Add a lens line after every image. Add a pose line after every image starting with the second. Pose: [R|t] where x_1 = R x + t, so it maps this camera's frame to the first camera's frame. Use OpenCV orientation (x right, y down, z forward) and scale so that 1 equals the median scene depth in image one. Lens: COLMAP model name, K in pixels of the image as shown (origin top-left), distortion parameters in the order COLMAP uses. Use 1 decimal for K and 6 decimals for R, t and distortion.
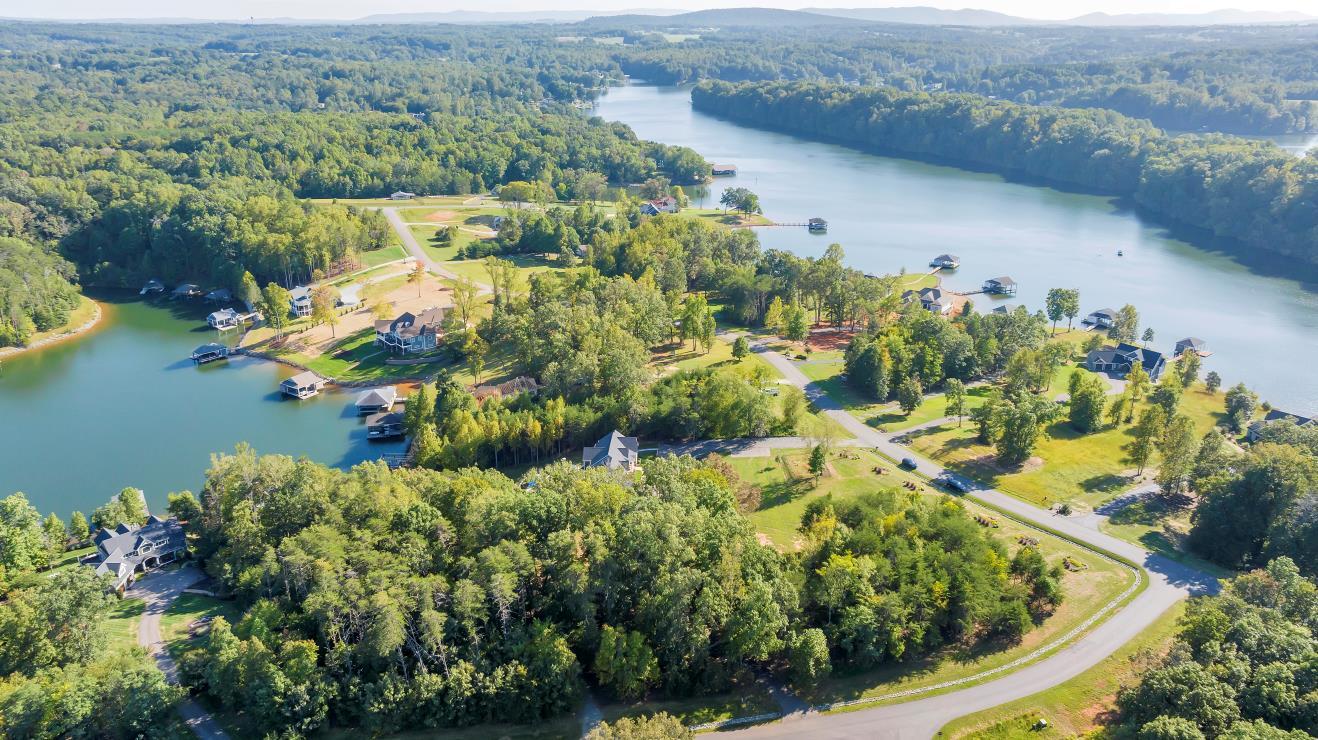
lens RADIAL K [[940.4, 0, 659.0], [0, 940.4, 370.0], [0, 0, 1]] dist [-0.051622, 0.057310]
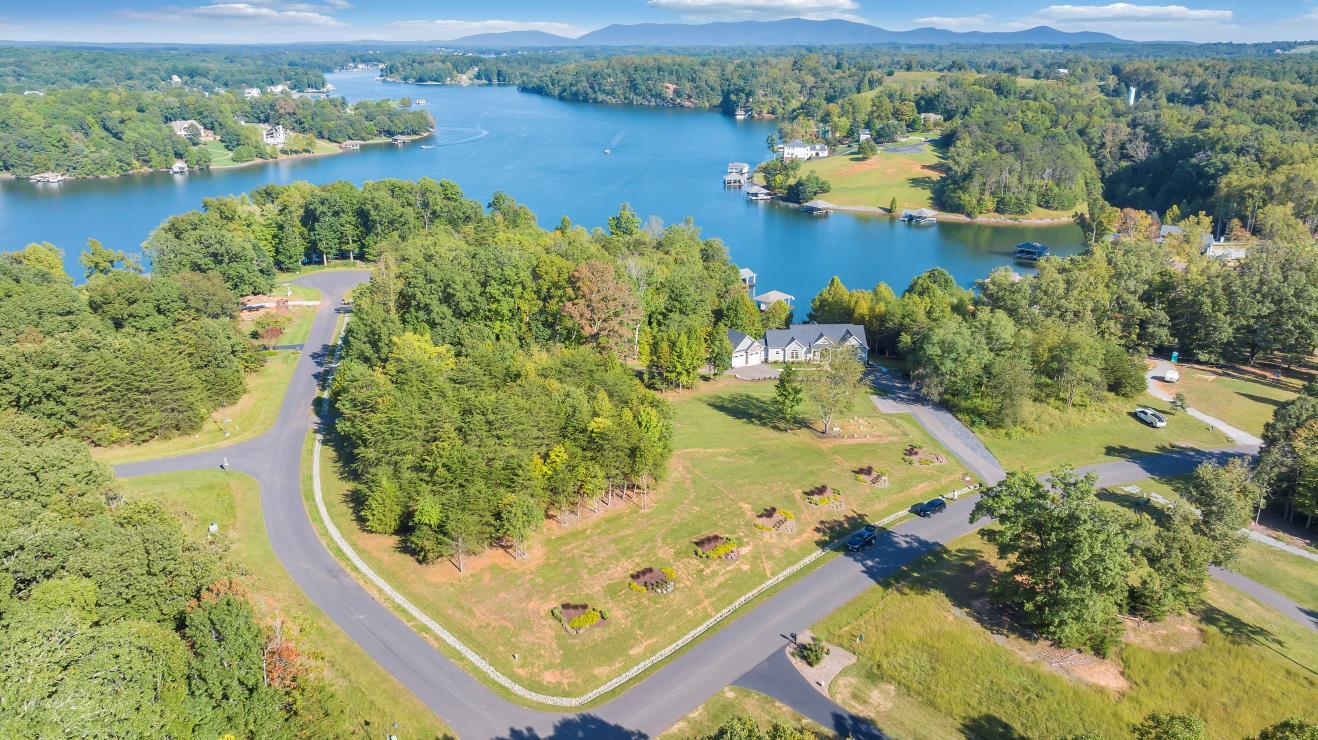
lens RADIAL K [[940.4, 0, 659.0], [0, 940.4, 370.0], [0, 0, 1]] dist [-0.051622, 0.057310]
pose [[0.087209, 0.324704, -0.941786, 0.286171], [-0.351474, 0.894621, 0.275897, -0.024879], [0.932127, 0.306953, 0.192144, 0.284628]]
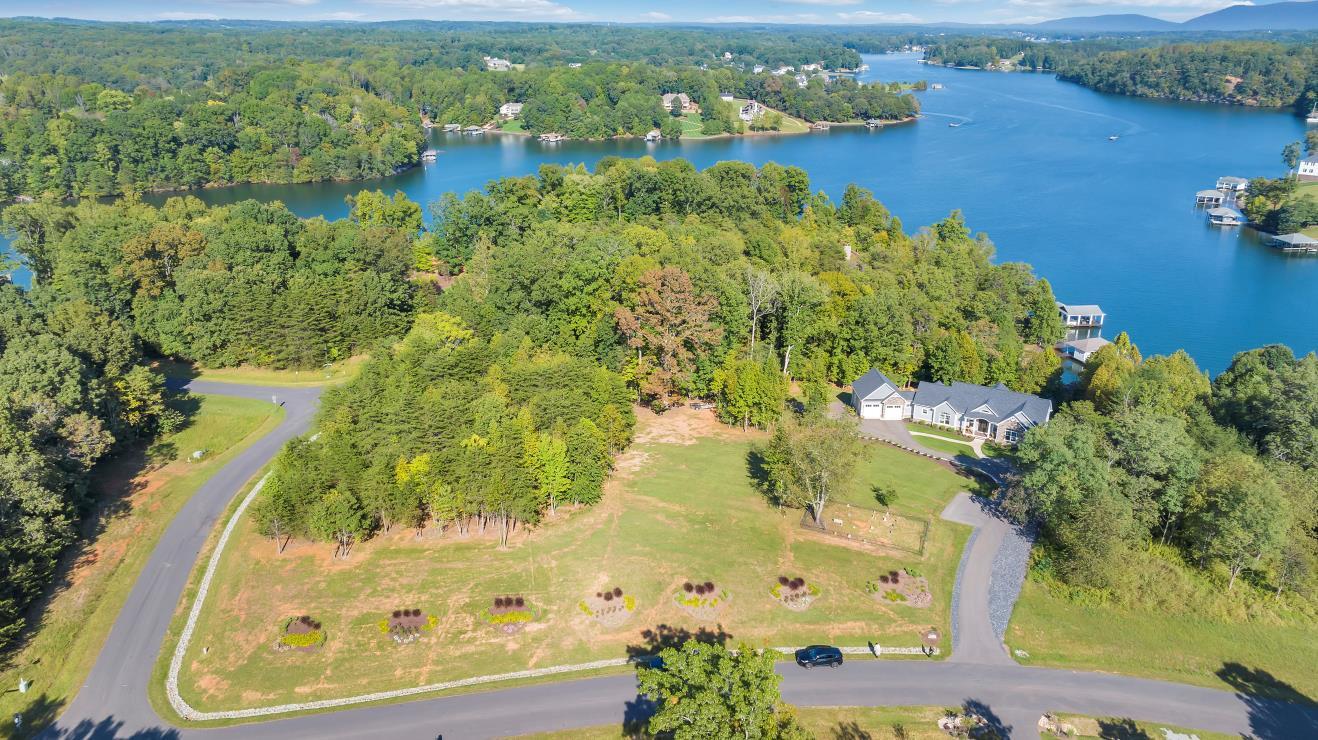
lens RADIAL K [[940.4, 0, 659.0], [0, 940.4, 370.0], [0, 0, 1]] dist [-0.051622, 0.057310]
pose [[-0.466923, 0.301487, -0.831317, 0.231924], [-0.315869, 0.821206, 0.475233, -0.064308], [0.825960, 0.484485, -0.288209, 0.388823]]
